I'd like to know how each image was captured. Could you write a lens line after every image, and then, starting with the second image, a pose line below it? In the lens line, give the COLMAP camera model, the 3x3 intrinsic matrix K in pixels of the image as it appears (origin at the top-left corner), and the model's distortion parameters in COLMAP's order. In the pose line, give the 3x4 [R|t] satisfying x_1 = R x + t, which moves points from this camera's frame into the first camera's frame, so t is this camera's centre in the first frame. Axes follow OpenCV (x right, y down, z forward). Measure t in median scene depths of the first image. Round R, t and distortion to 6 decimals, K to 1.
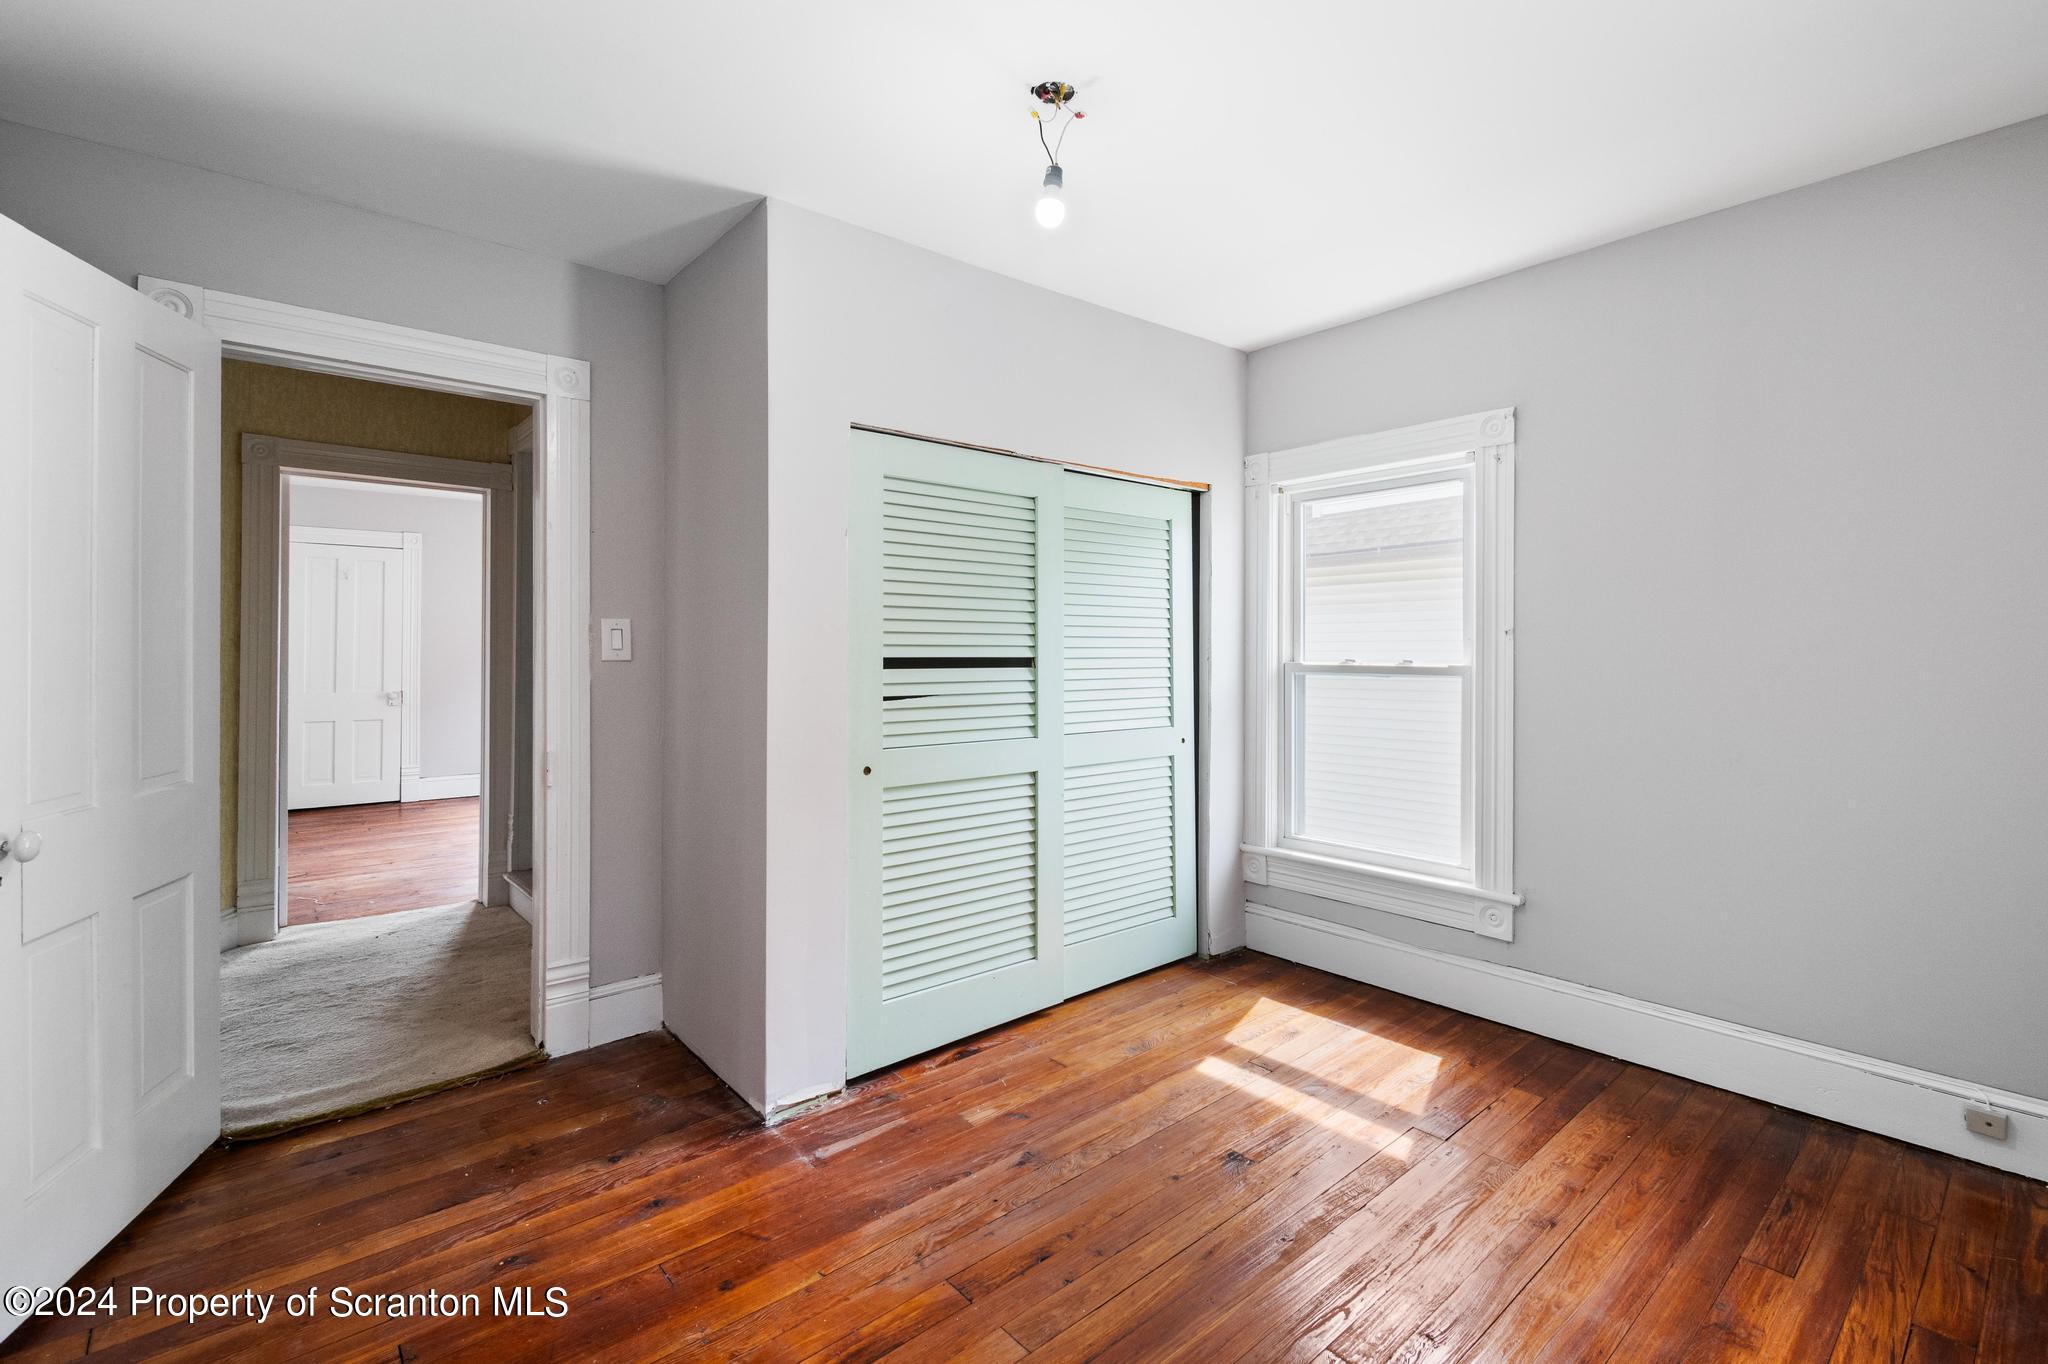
lens RADIAL K [[887.1, 0, 1029.2], [0, 887.1, 643.3], [0, 0, 1]] dist [-0.000726, -0.000441]
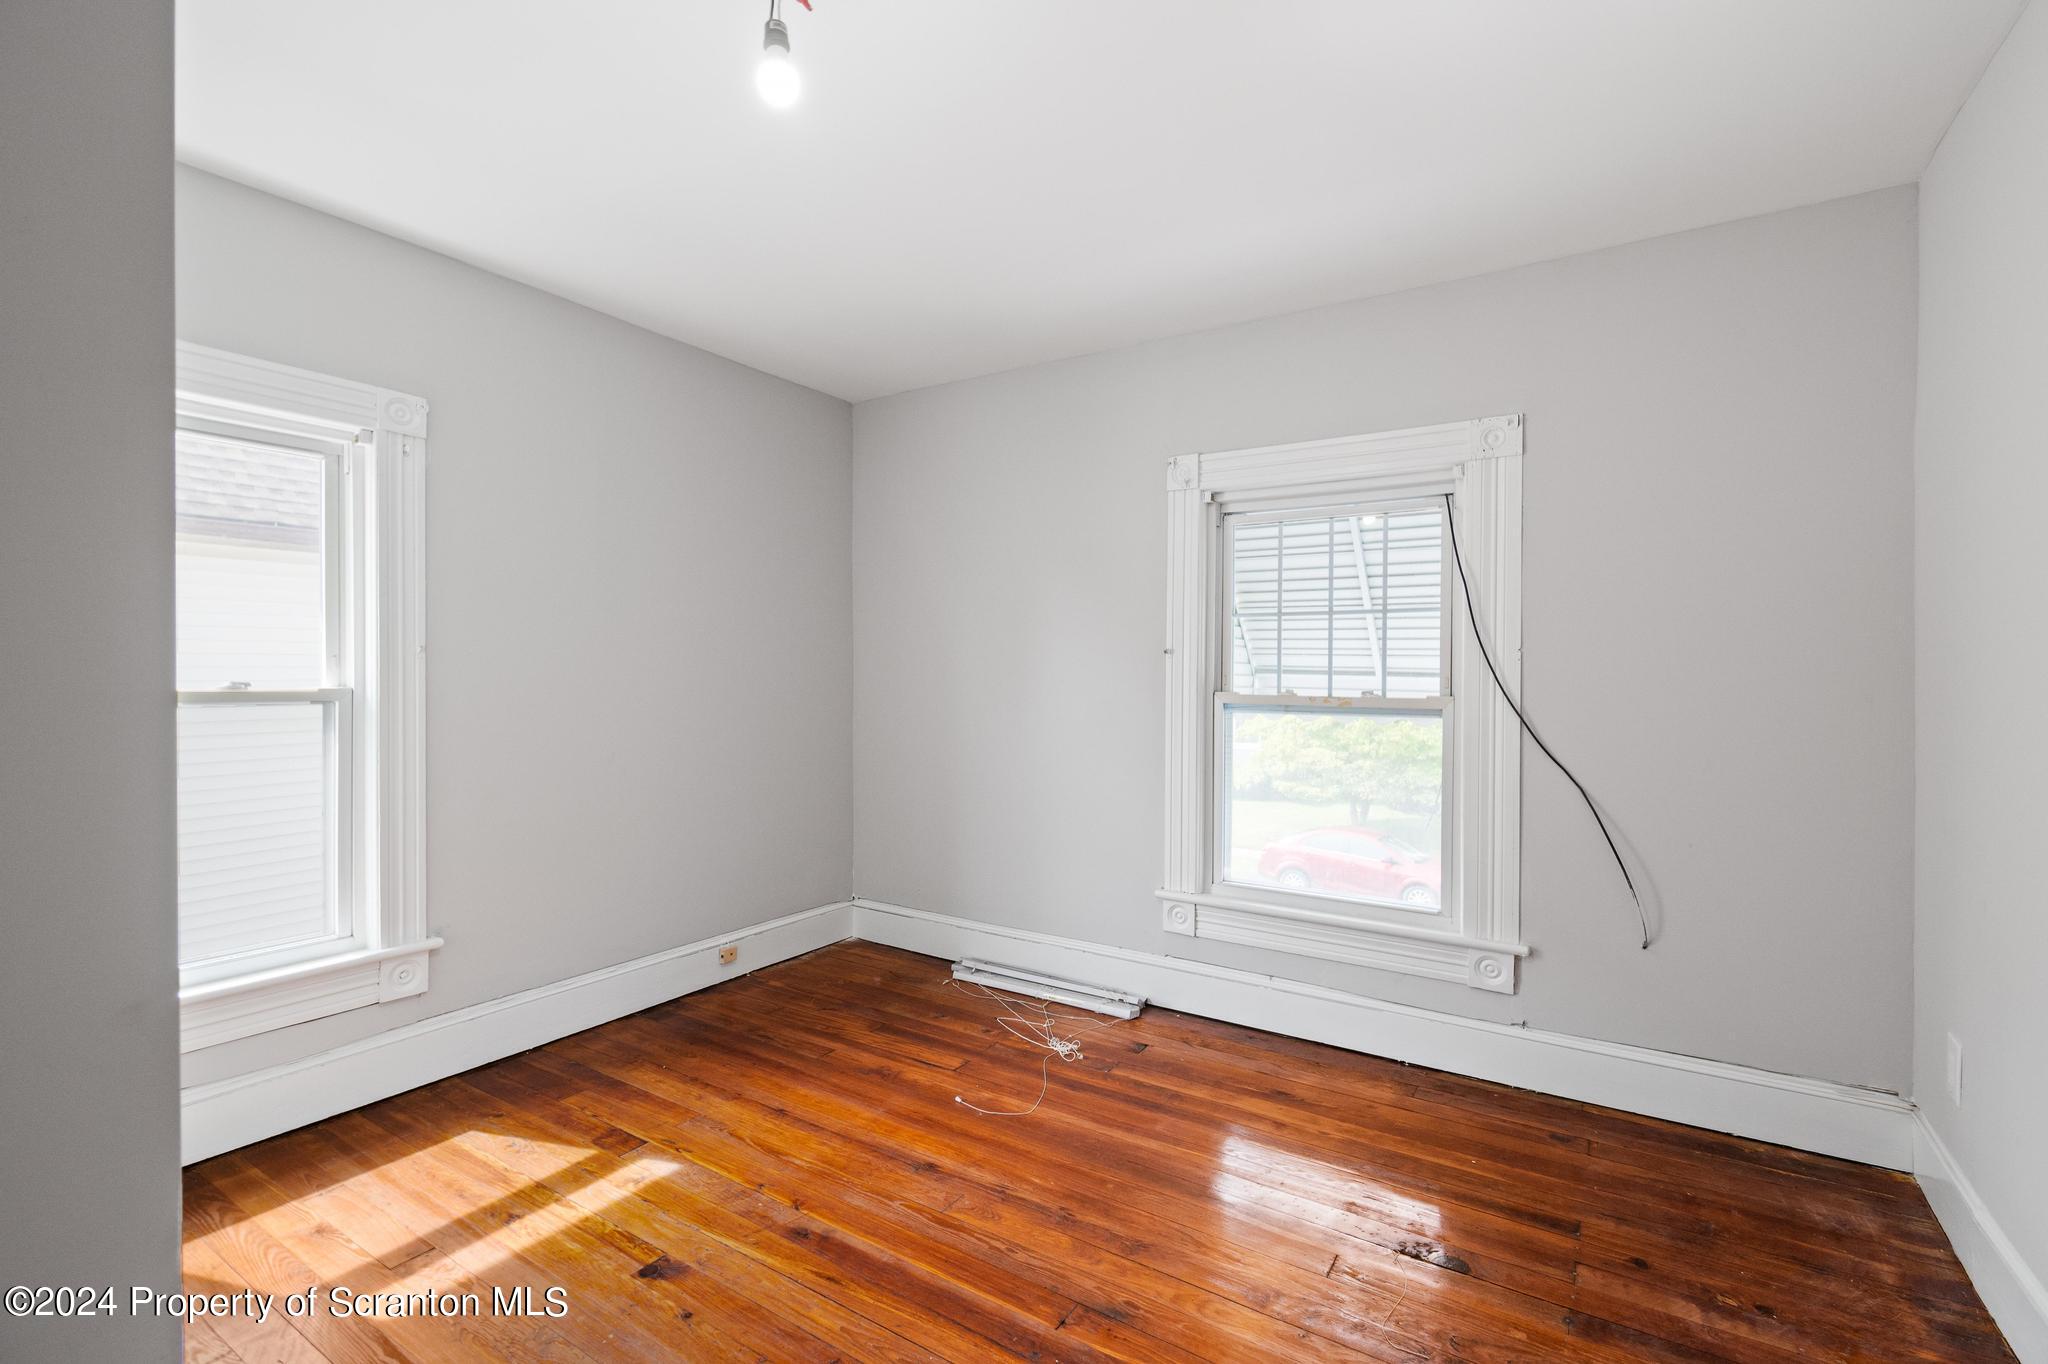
lens RADIAL K [[901.7, 0, 1038.0], [0, 901.7, 678.8], [0, 0, 1]] dist [0.003515, 0.000087]
pose [[-0.271825, -0.008700, 0.962307, -0.555232], [-0.012784, 0.999904, 0.005429, 0.004865], [-0.962262, -0.010826, -0.271910, 0.710340]]
